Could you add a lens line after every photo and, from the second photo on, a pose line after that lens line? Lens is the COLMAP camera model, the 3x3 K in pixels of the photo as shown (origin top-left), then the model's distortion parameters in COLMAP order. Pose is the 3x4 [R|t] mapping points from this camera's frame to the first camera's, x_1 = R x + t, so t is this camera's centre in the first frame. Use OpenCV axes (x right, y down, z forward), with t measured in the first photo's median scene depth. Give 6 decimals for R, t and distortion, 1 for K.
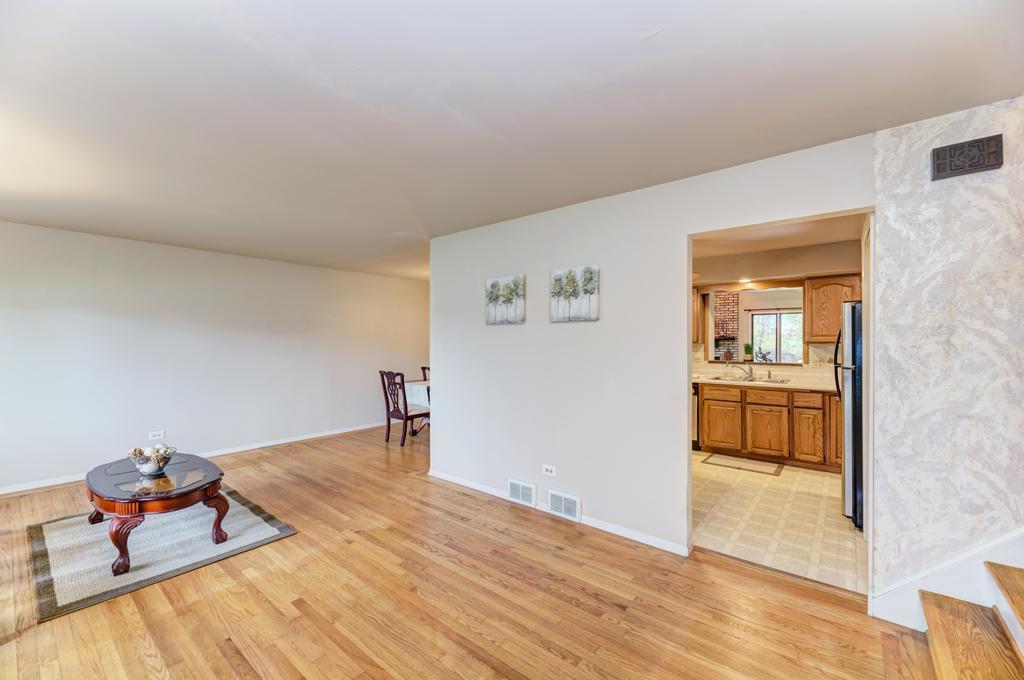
lens RADIAL K [[410.5, 0, 509.6], [0, 410.5, 340.5], [0, 0, 1]] dist [0.009062, -0.003028]
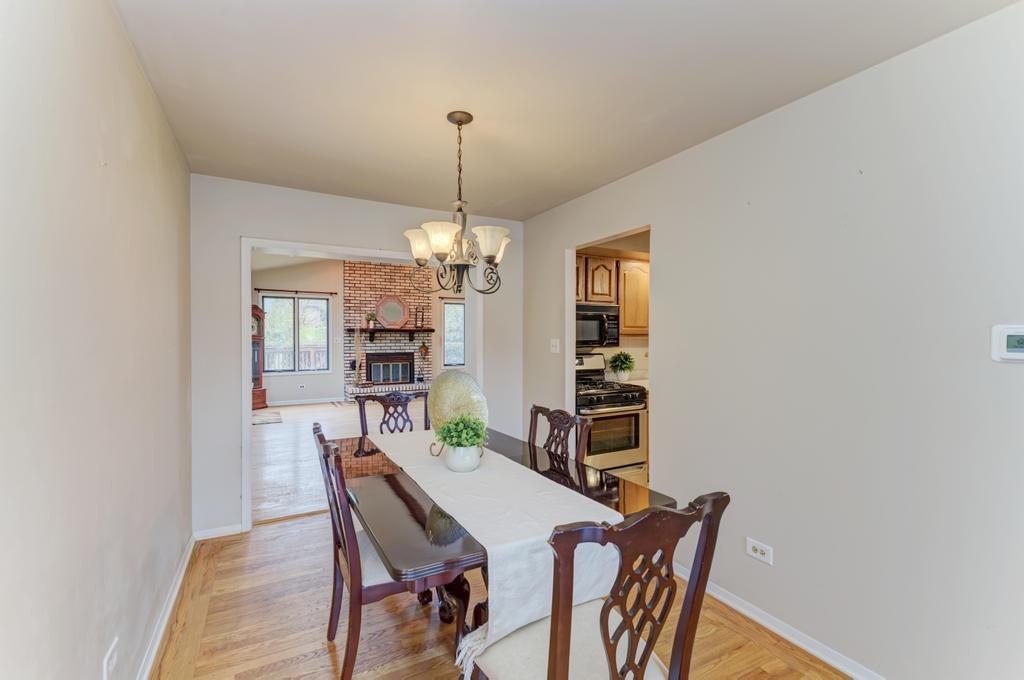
lens RADIAL K [[448.4, 0, 515.8], [0, 448.4, 340.5], [0, 0, 1]] dist [0.007958, -0.000620]
pose [[0.372624, -0.017627, 0.927815, -0.559243], [0.000146, 0.999821, 0.018936, -0.001221], [-0.927982, -0.006921, 0.372560, 1.121081]]
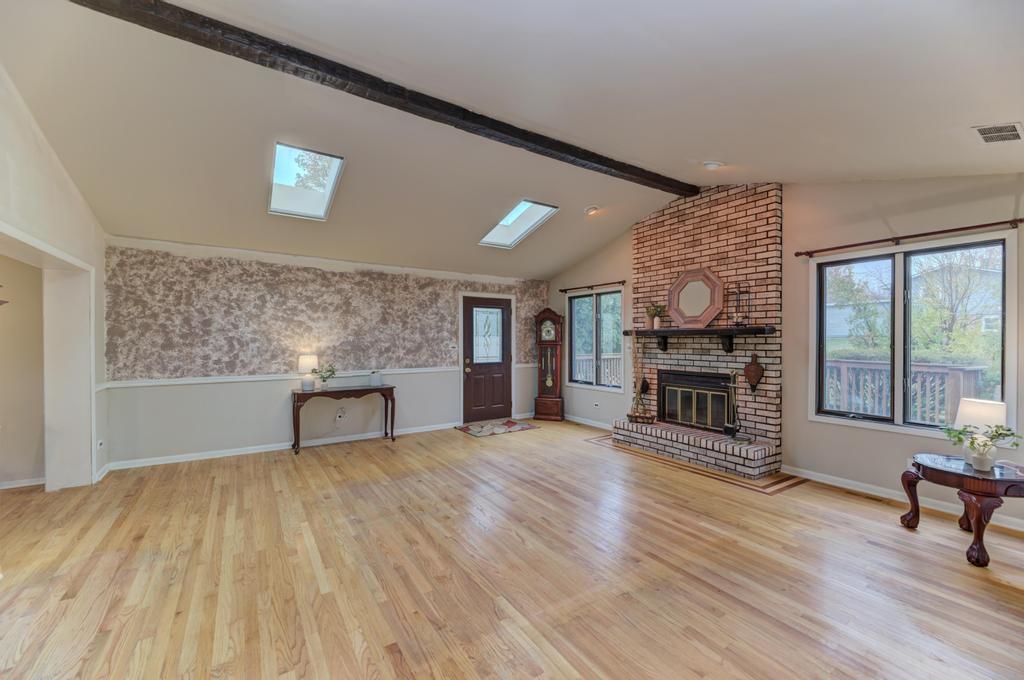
lens RADIAL K [[410.5, 0, 510.0], [0, 410.5, 342.2], [0, 0, 1]] dist [0.009062, -0.003028]
pose [[0.952938, -0.001764, -0.303160, 0.983688], [0.003434, 0.999982, 0.004977, 0.009932], [0.303145, -0.005784, 0.952927, 1.263637]]
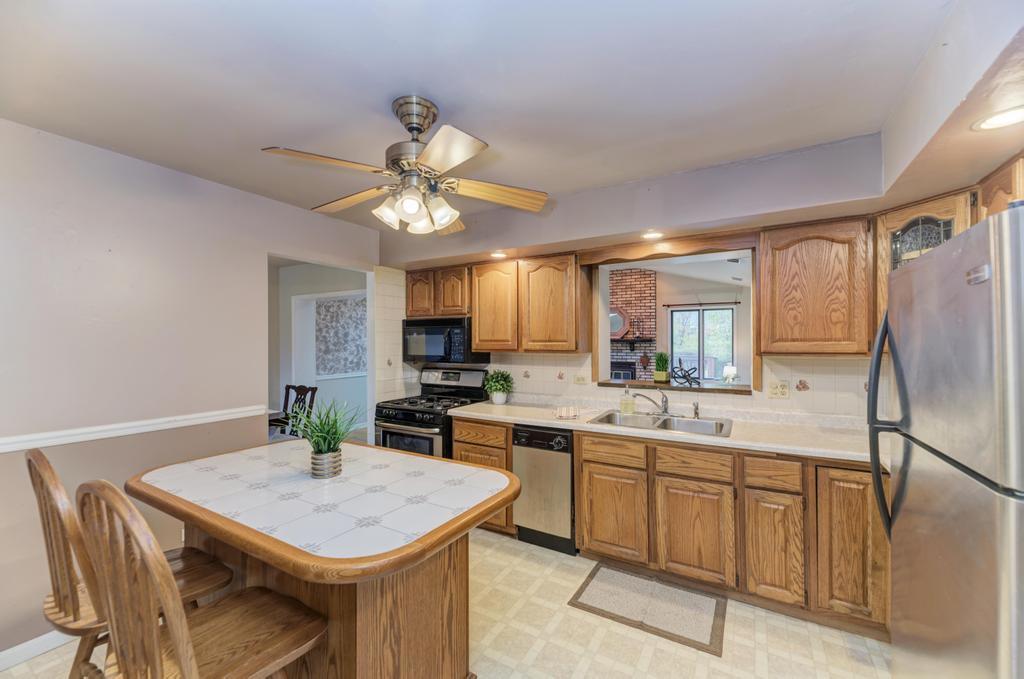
lens RADIAL K [[410.5, 0, 507.2], [0, 410.5, 338.8], [0, 0, 1]] dist [0.009062, -0.003028]
pose [[0.989228, -0.004162, 0.146322, 0.321535], [0.004828, 0.999980, -0.004195, -0.012106], [-0.146301, 0.004856, 0.989228, 0.526591]]
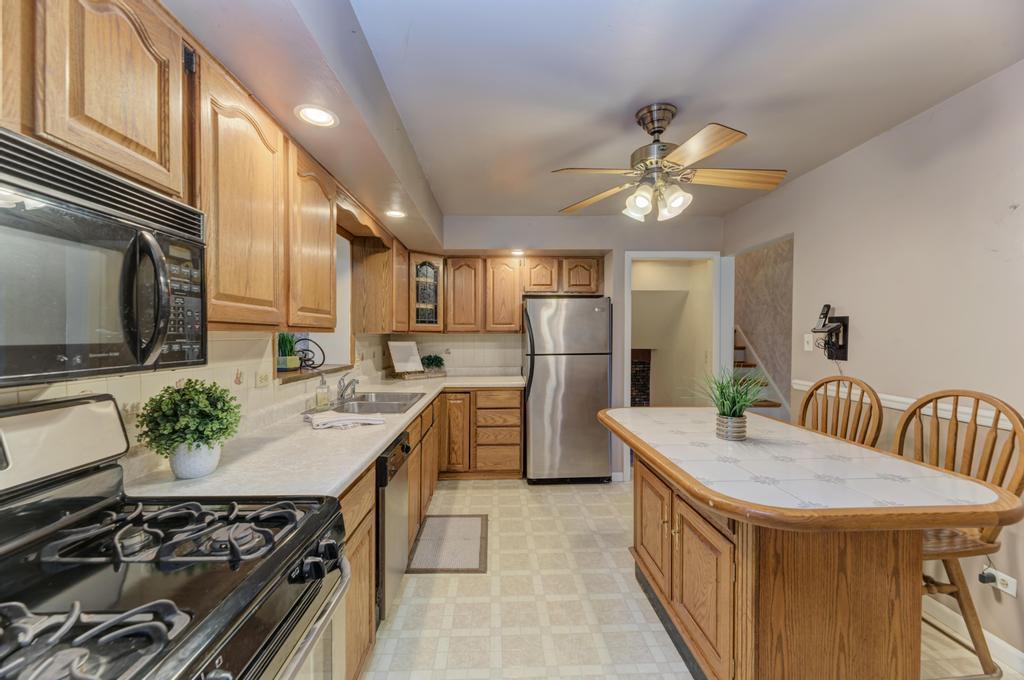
lens RADIAL K [[410.5, 0, 513.9], [0, 410.5, 344.2], [0, 0, 1]] dist [0.009062, -0.003028]
pose [[-0.665603, -0.019209, 0.746059, 0.075345], [-0.004271, 0.999750, 0.021930, 0.010725], [-0.746294, 0.011411, -0.665518, 1.289797]]
